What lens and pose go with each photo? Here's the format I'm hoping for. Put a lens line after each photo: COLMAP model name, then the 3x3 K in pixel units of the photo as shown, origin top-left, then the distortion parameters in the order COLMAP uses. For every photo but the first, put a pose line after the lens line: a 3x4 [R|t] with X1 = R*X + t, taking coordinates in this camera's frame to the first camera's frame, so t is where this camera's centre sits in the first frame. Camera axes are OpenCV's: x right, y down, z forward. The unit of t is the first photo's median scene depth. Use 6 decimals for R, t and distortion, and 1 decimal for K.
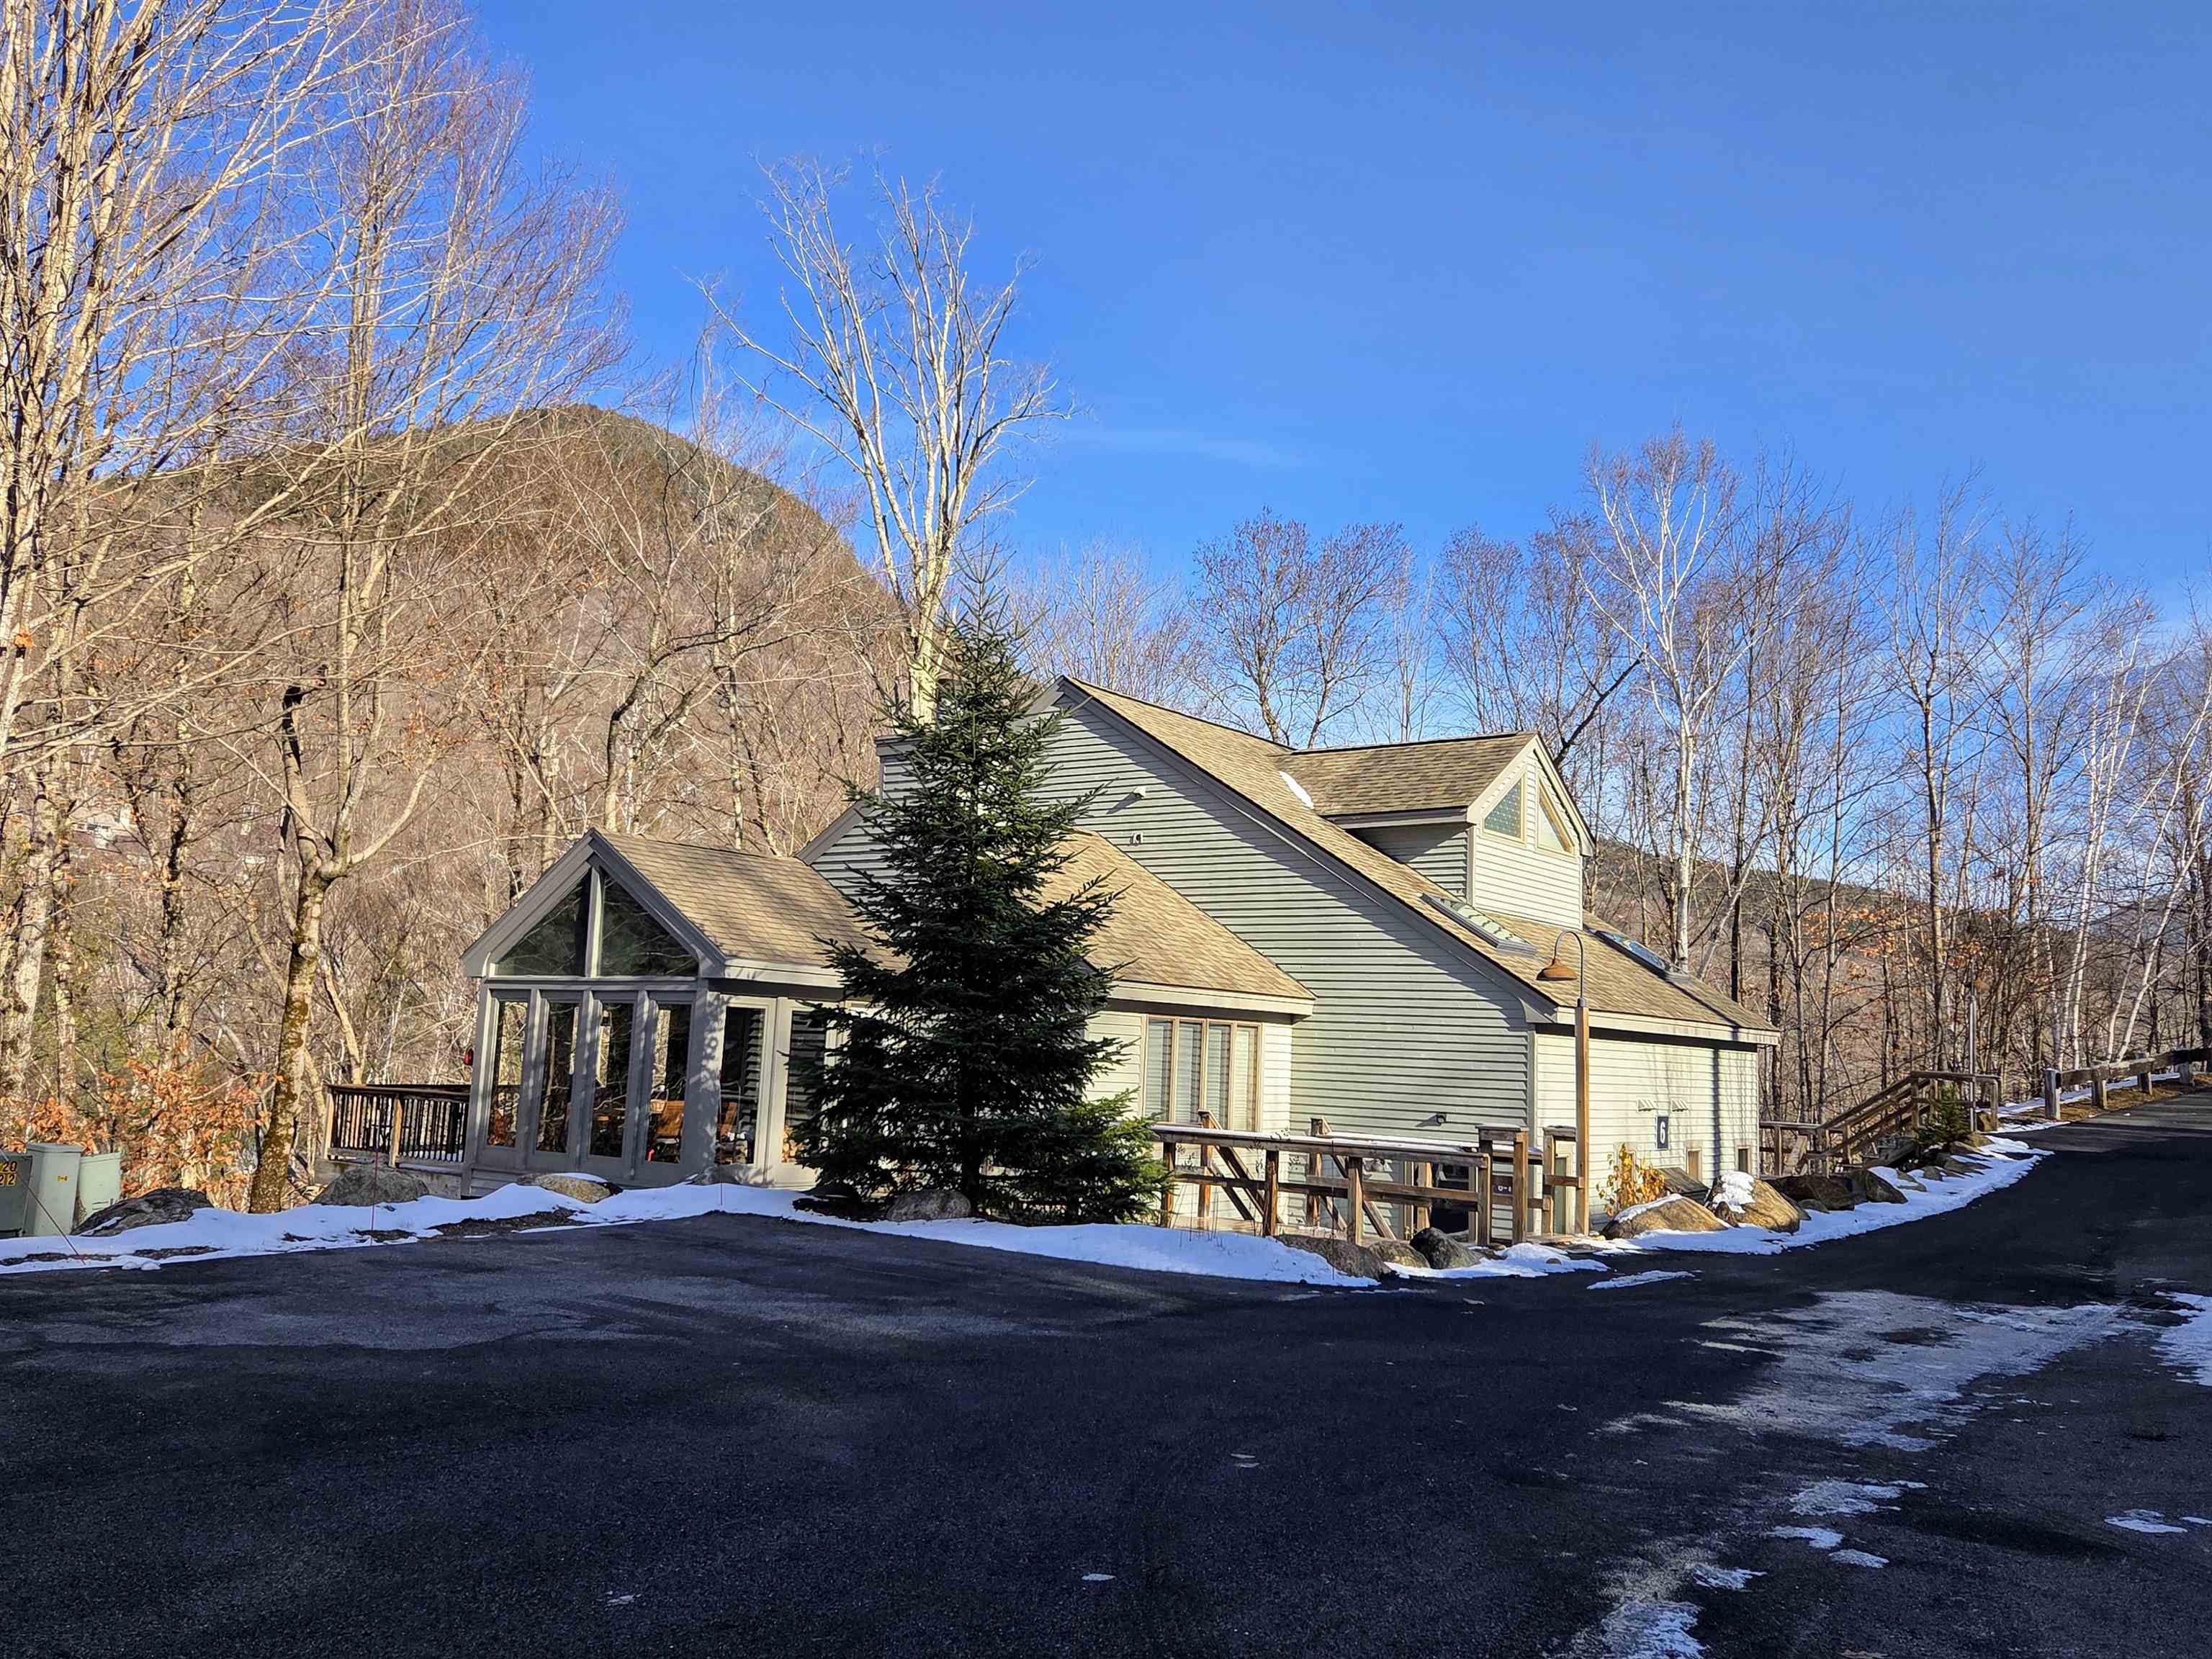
lens RADIAL K [[1729.4, 0, 1113.0], [0, 1729.4, 837.5], [0, 0, 1]] dist [0.030033, 0.000621]
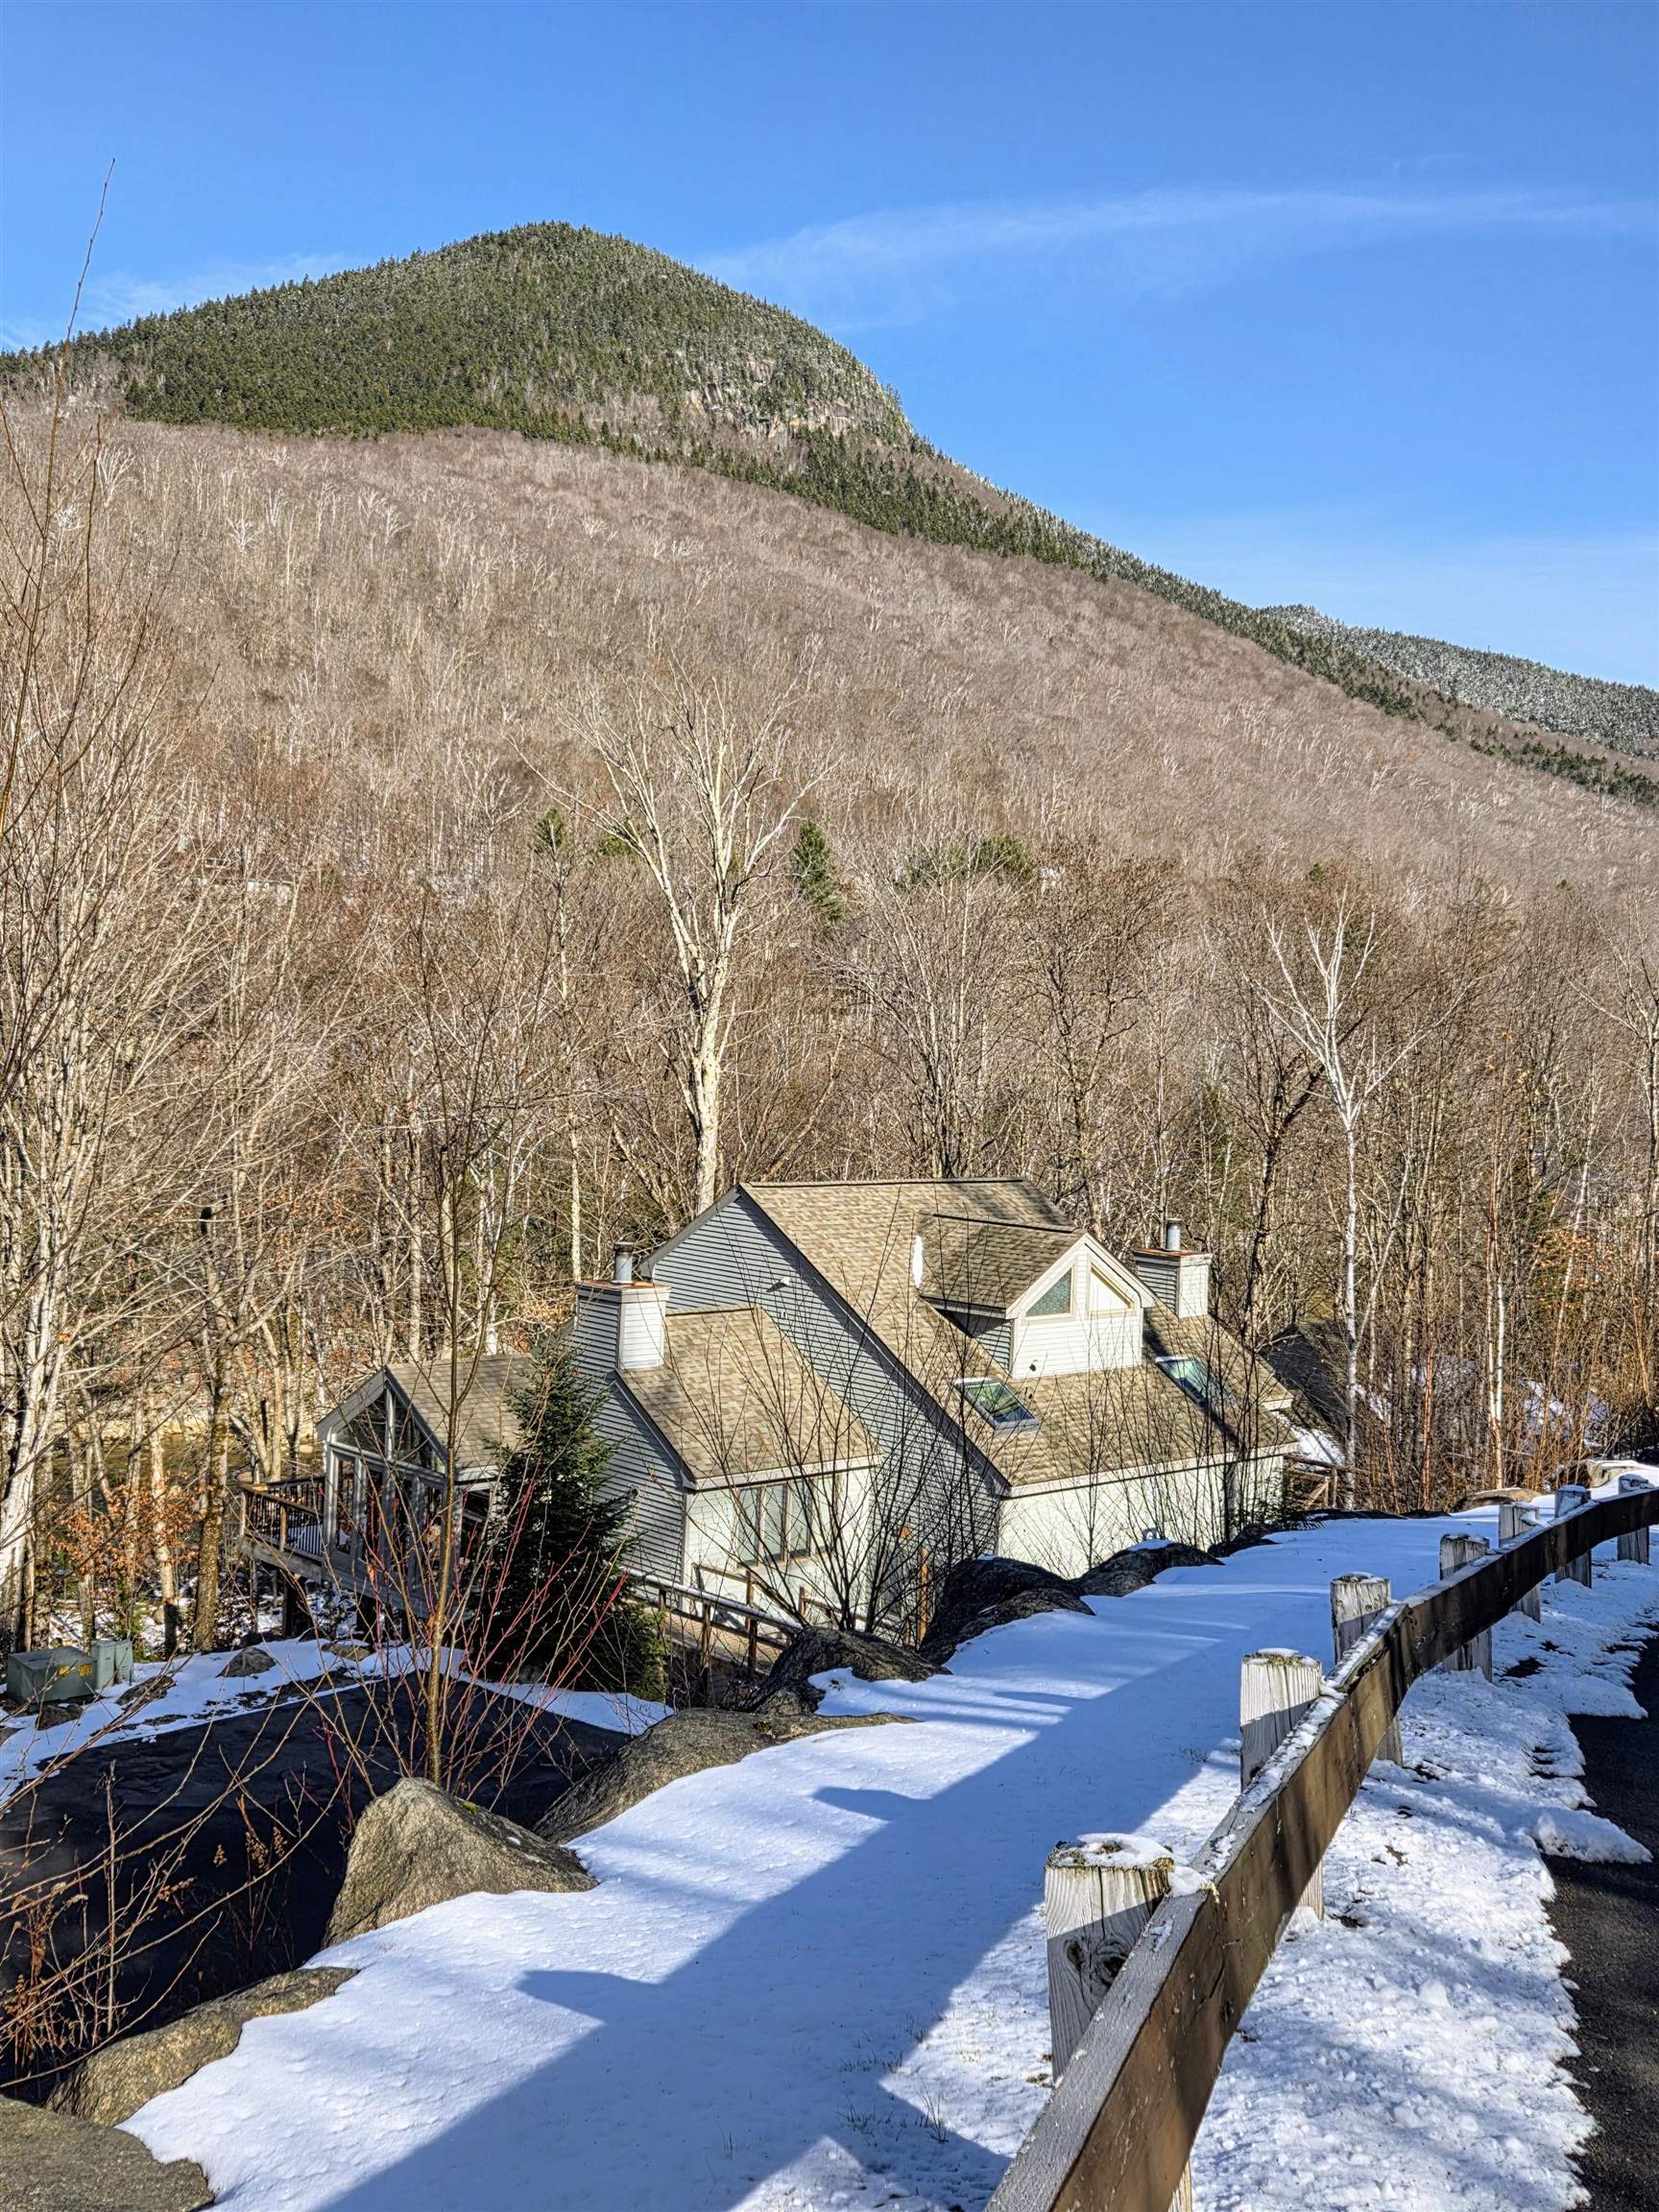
lens RADIAL K [[2266.9, 0, 829.3], [0, 2266.9, 1106.5], [0, 0, 1]] dist [0.090012, 0.000000]
pose [[0.982158, -0.004627, -0.188000, 0.405317], [0.030913, 0.990071, 0.137130, -0.426213], [0.185498, -0.140495, 0.972549, -0.751540]]
